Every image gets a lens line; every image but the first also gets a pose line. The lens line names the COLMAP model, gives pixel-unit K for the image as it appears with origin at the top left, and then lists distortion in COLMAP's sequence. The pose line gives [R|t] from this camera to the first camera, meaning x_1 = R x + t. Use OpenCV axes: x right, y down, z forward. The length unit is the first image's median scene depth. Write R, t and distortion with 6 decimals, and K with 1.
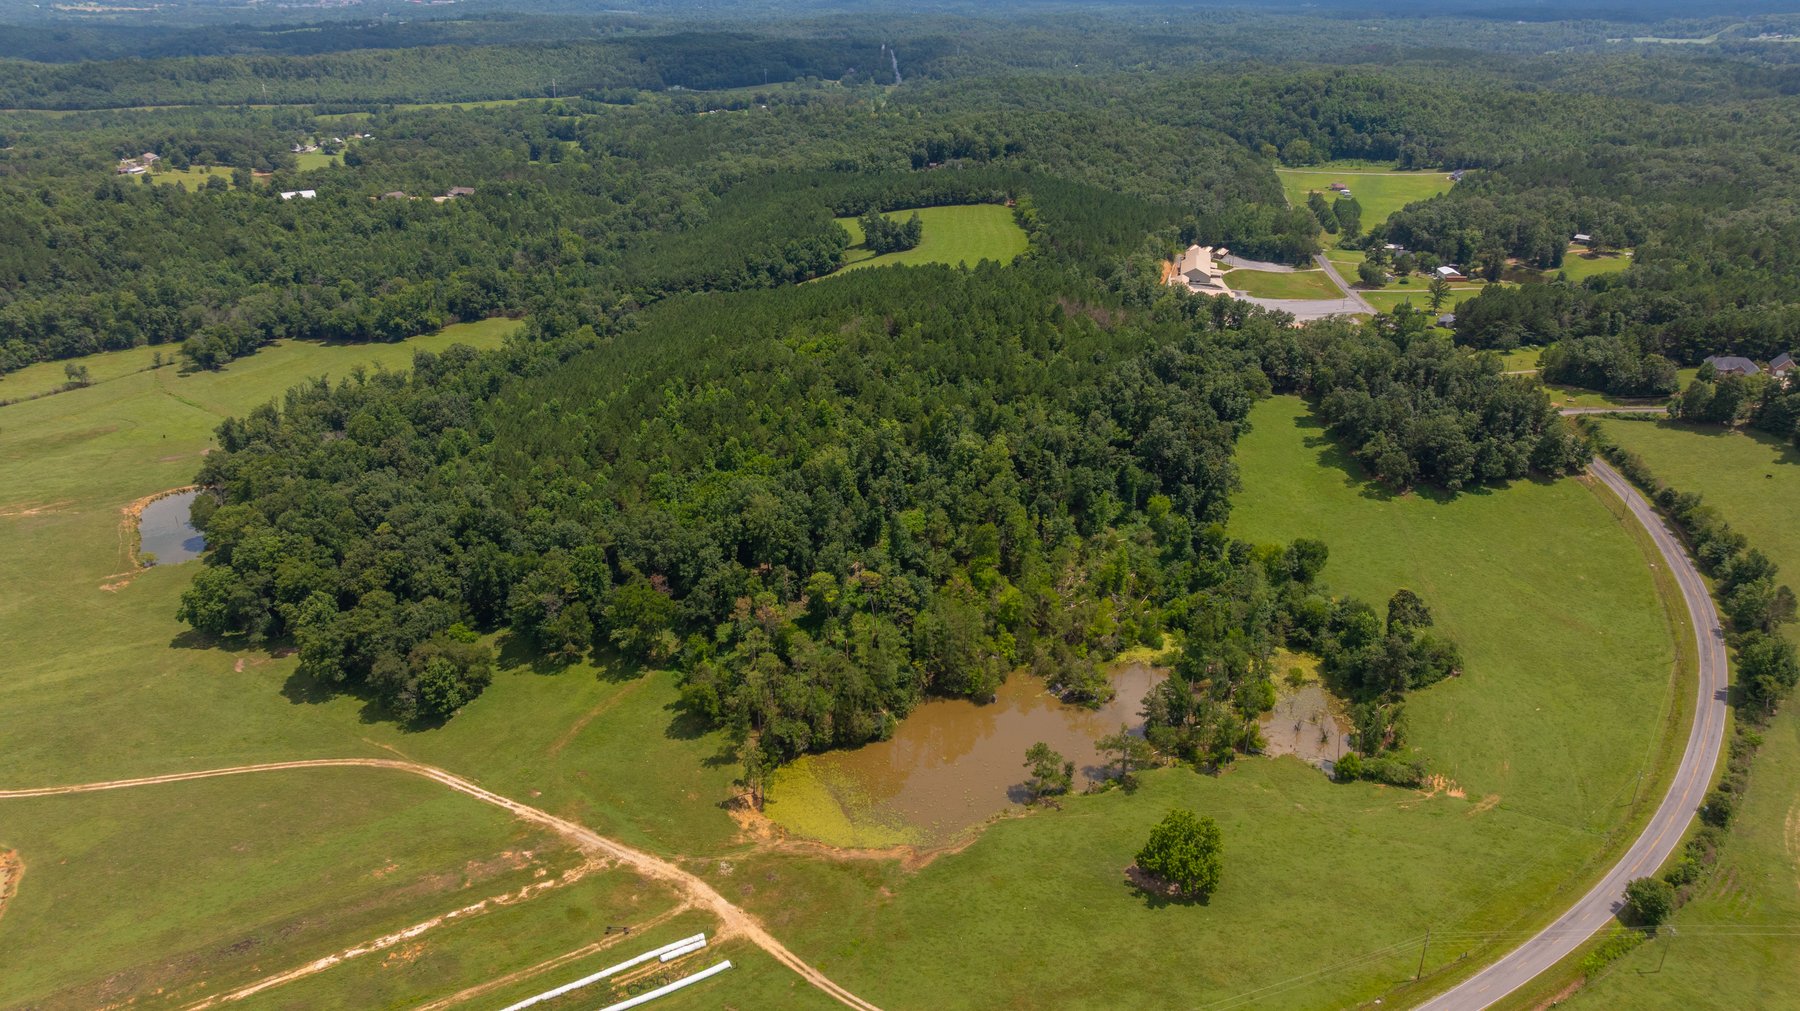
lens RADIAL K [[1265.5, 0, 911.0], [0, 1265.5, 507.4], [0, 0, 1]] dist [-0.047137, 0.051898]
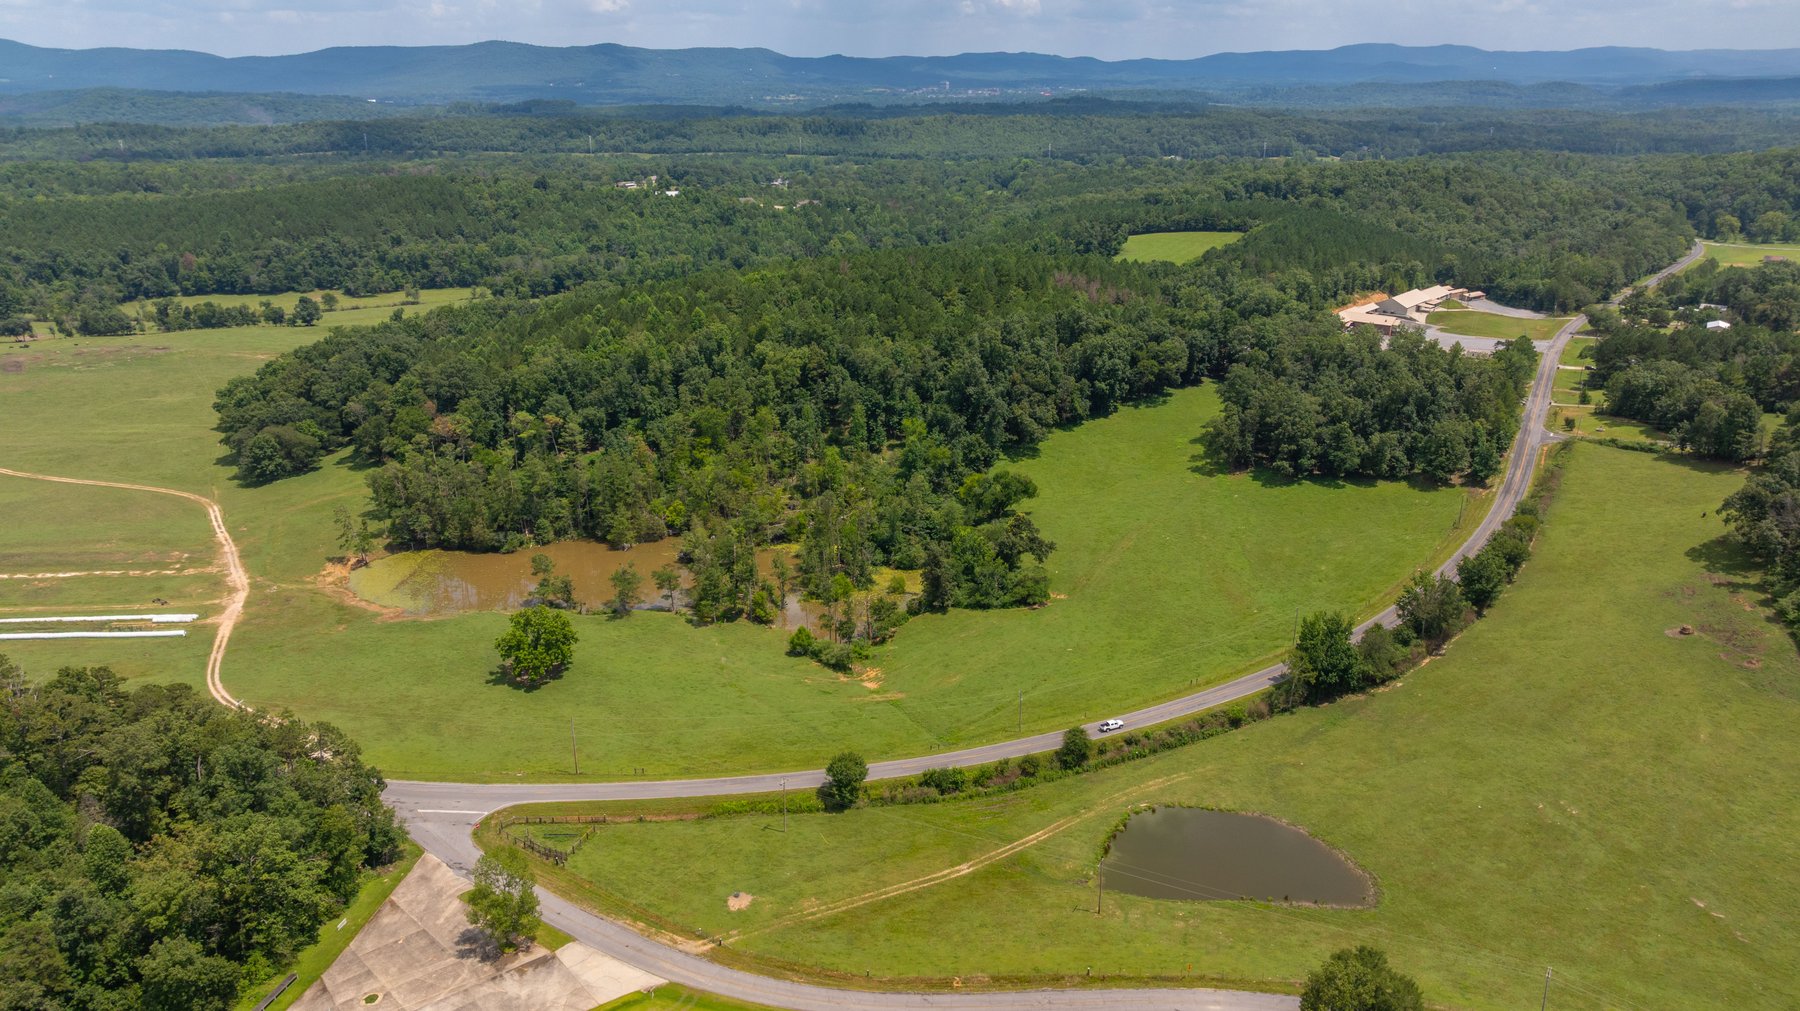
lens RADIAL K [[1265.5, 0, 912.9], [0, 1265.5, 512.8], [0, 0, 1]] dist [-0.047137, 0.051898]
pose [[0.880089, 0.151052, -0.450140, 0.579235], [-0.183376, 0.982621, -0.028792, 0.081643], [0.437968, 0.107884, 0.892494, 0.105180]]
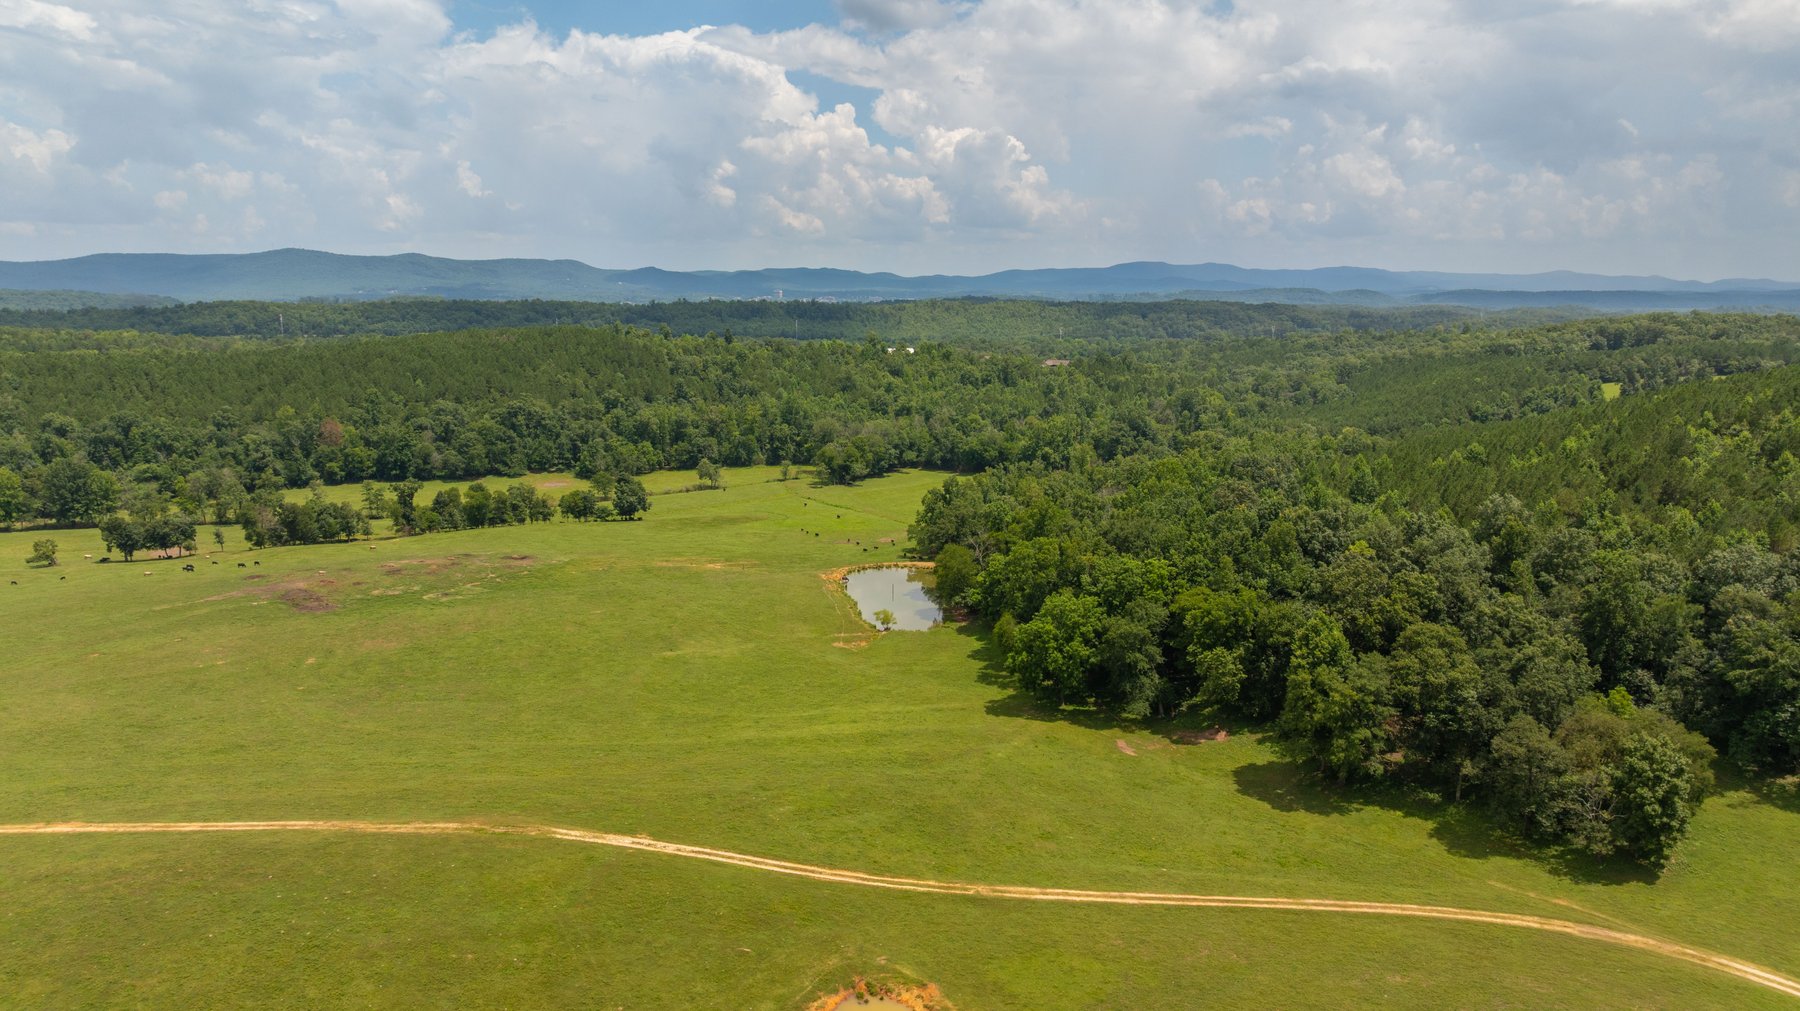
lens RADIAL K [[1265.5, 0, 904.3], [0, 1265.5, 508.6], [0, 0, 1]] dist [-0.047137, 0.051898]
pose [[0.950603, 0.047805, -0.306708, -0.363466], [-0.119737, 0.968073, -0.220223, 0.126868], [0.286388, 0.246069, 0.925976, 0.316335]]
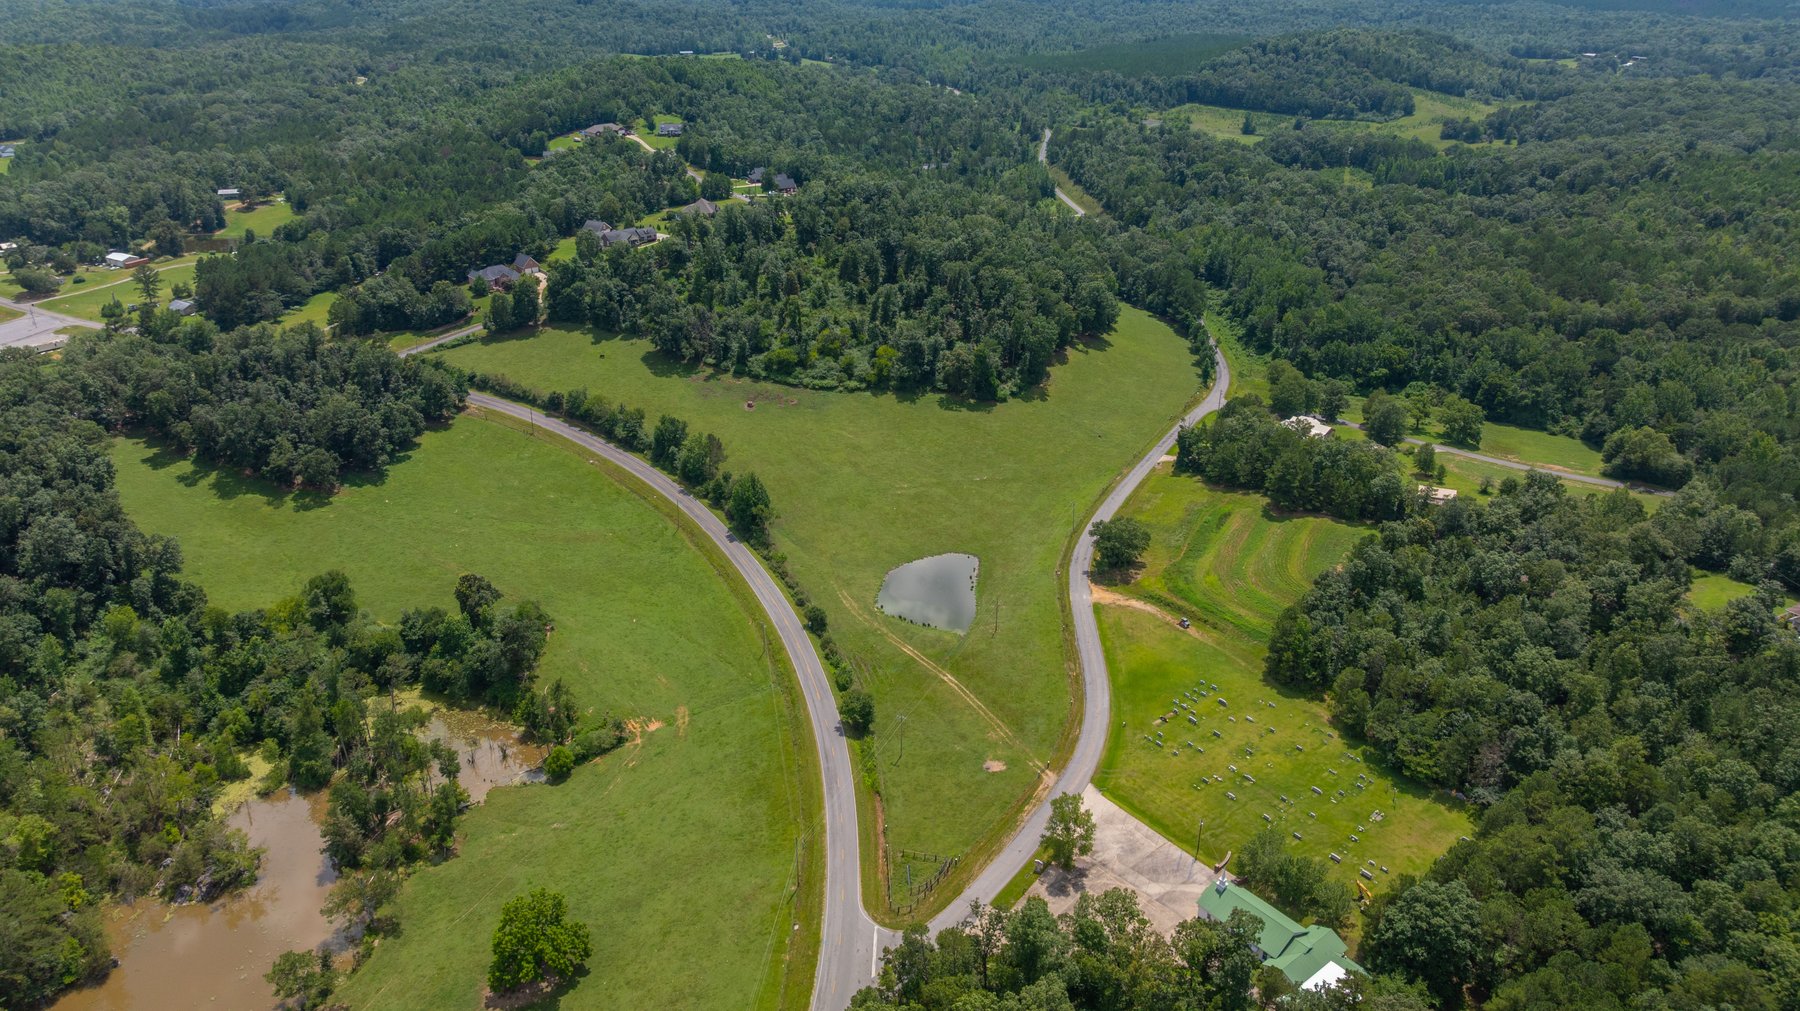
lens RADIAL K [[1265.5, 0, 911.5], [0, 1265.5, 510.7], [0, 0, 1]] dist [-0.047137, 0.051898]
pose [[0.457471, -0.382056, 0.802966, -0.147055], [0.348950, 0.907694, 0.233079, -0.062676], [-0.817896, 0.173568, 0.548562, 0.163022]]
